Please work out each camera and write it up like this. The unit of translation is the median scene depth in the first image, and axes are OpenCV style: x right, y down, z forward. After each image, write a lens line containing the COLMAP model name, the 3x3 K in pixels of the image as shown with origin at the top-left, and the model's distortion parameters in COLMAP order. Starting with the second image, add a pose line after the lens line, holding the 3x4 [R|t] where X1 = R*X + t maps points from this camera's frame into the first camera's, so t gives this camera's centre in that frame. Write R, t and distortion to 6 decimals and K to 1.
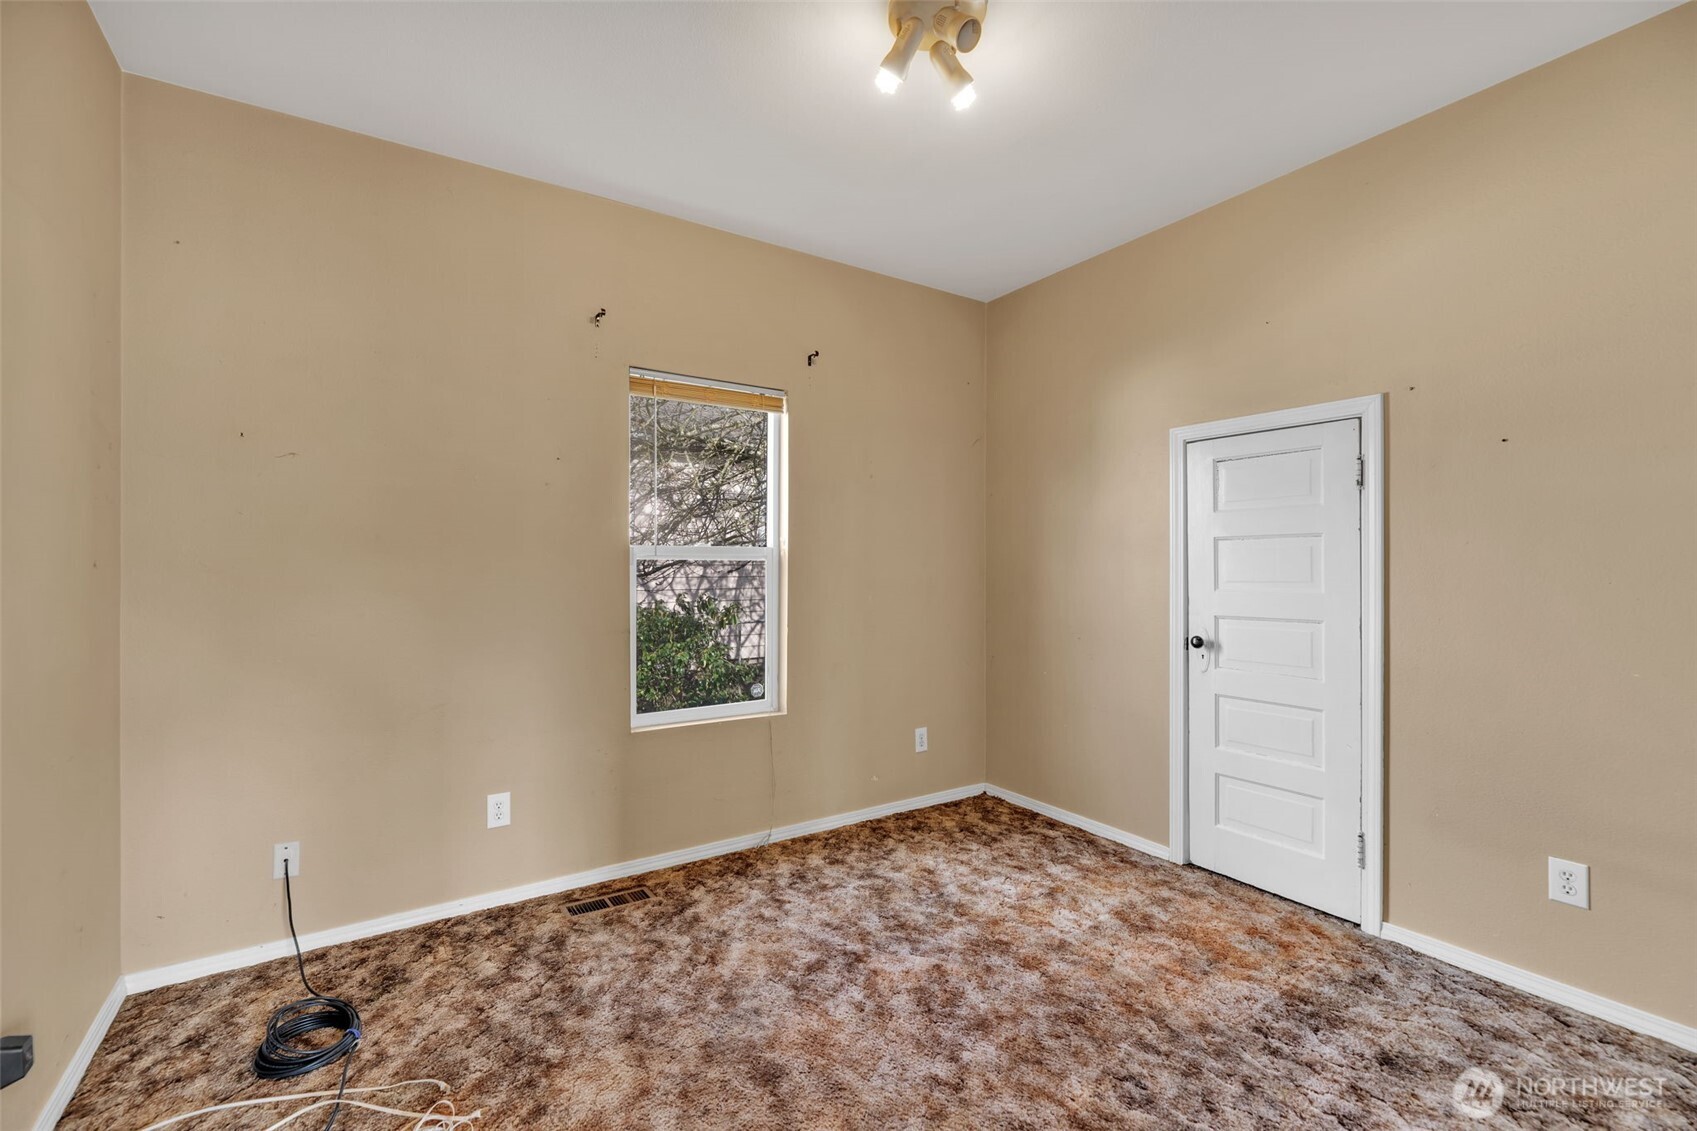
lens RADIAL K [[703.1, 0, 799.4], [0, 703.1, 569.0], [0, 0, 1]] dist [0.000771, -0.000112]
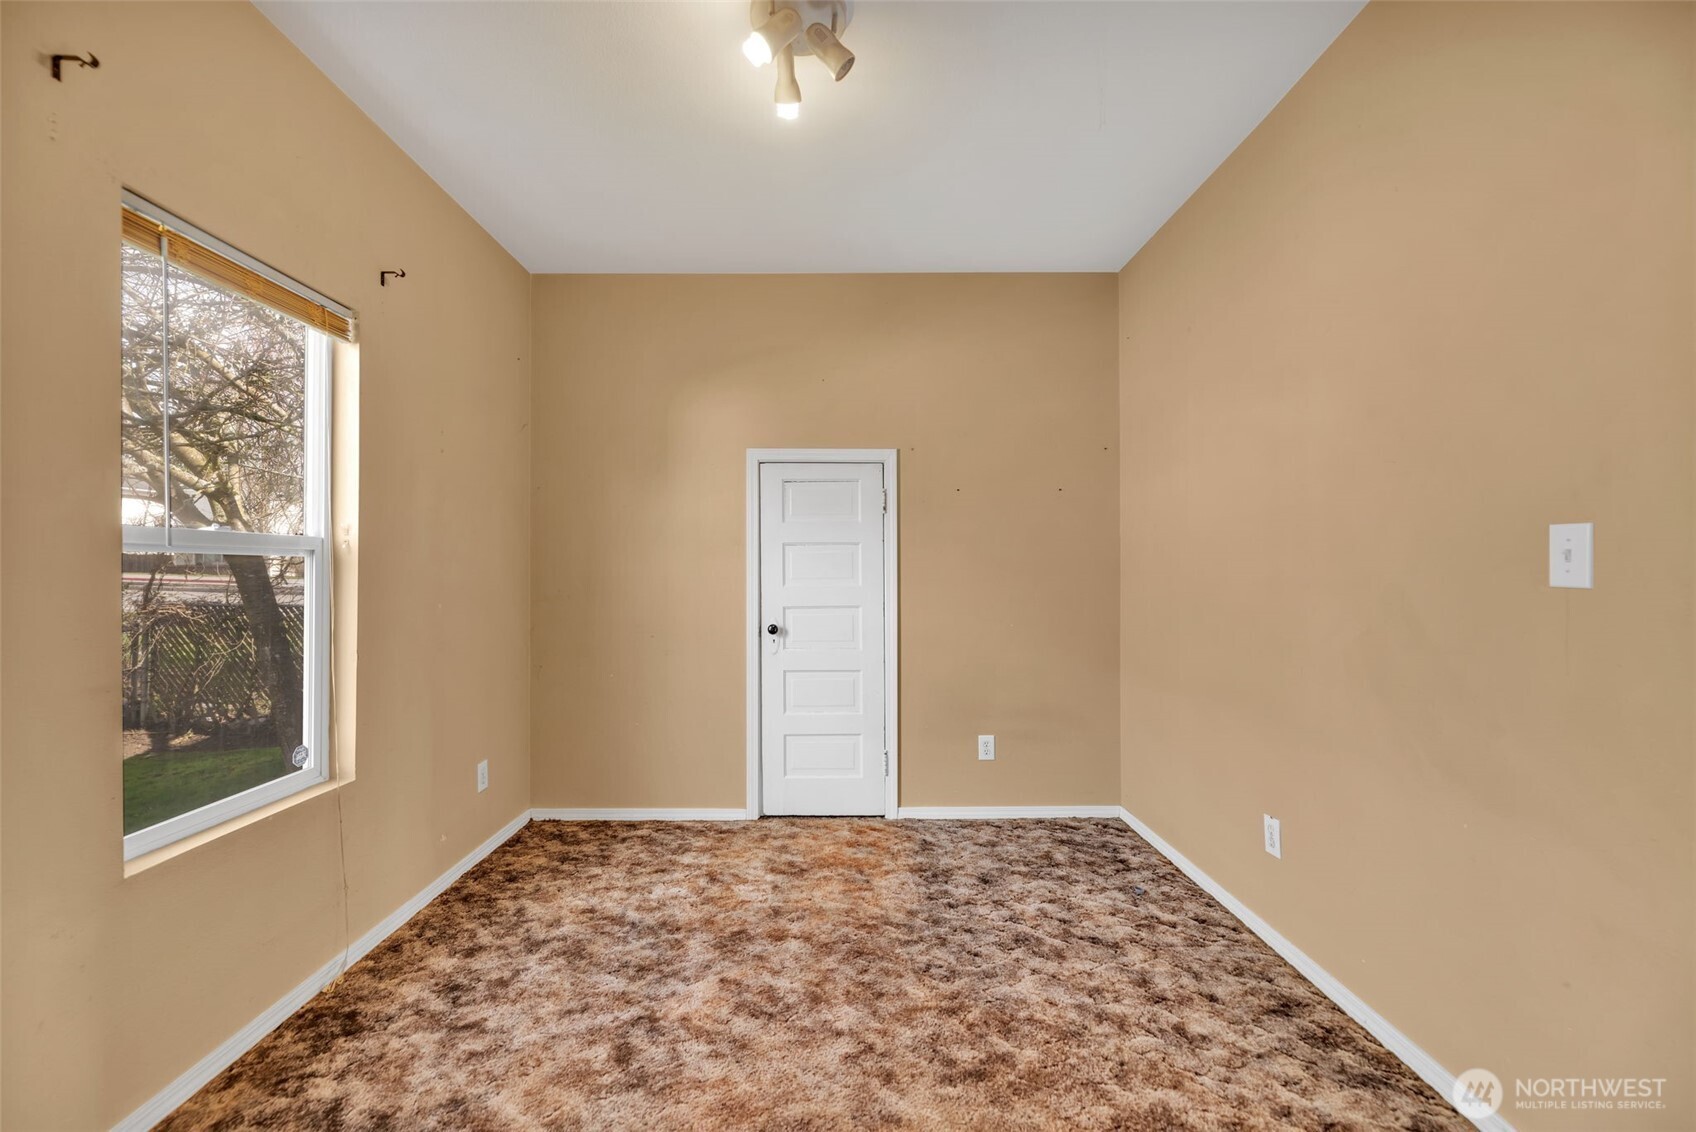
lens RADIAL K [[702.7, 0, 843.3], [0, 702.7, 565.4], [0, 0, 1]] dist [0.000771, -0.000112]
pose [[0.530387, 0.005432, 0.847738, -0.428782], [0.004030, 0.999952, -0.008928, 0.005974], [-0.847746, 0.008152, 0.530340, 0.278767]]
